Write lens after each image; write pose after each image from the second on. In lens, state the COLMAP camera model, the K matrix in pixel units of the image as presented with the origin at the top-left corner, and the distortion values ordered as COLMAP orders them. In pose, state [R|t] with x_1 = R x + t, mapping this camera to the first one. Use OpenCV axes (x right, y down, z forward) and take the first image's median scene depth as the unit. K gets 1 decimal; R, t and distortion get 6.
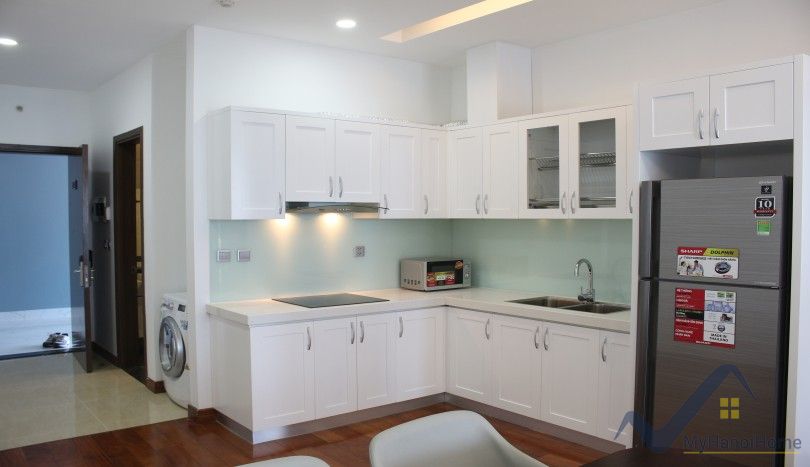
lens RADIAL K [[671.1, 0, 406.6], [0, 671.1, 242.6], [0, 0, 1]] dist [-0.177719, 0.178418]
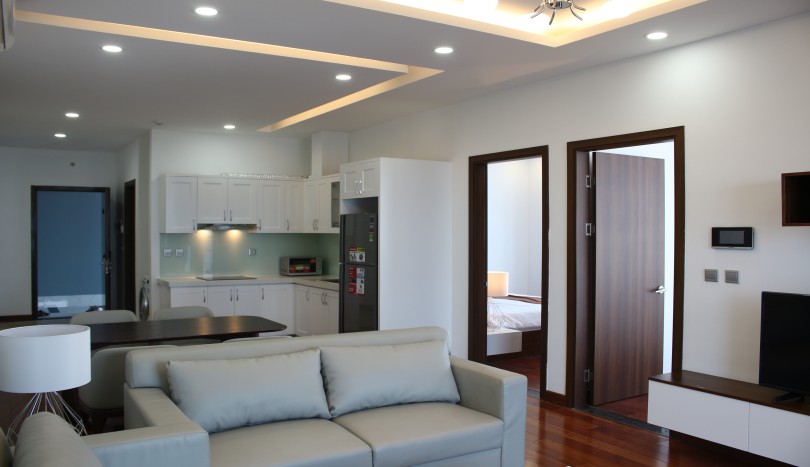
lens RADIAL K [[671.1, 0, 406.6], [0, 671.1, 242.6], [0, 0, 1]] dist [-0.177719, 0.178418]
pose [[0.994495, 0.005090, -0.104660, 0.545504], [-0.007234, 0.999772, -0.020113, 0.022152], [0.104534, 0.020760, 0.994305, -0.711401]]
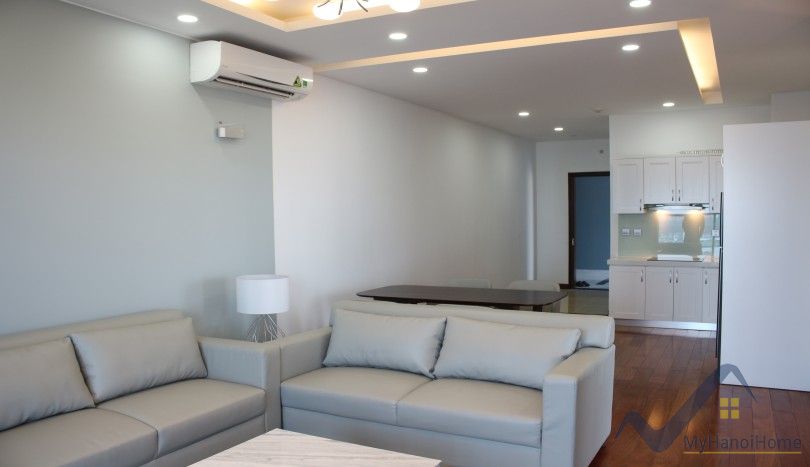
lens RADIAL K [[671.1, 0, 406.6], [0, 671.1, 242.6], [0, 0, 1]] dist [-0.177719, 0.178418]
pose [[0.421930, 0.035441, -0.905936, 1.124945], [-0.024553, 0.999316, 0.027659, 0.011636], [0.906296, 0.010573, 0.422511, -0.362857]]
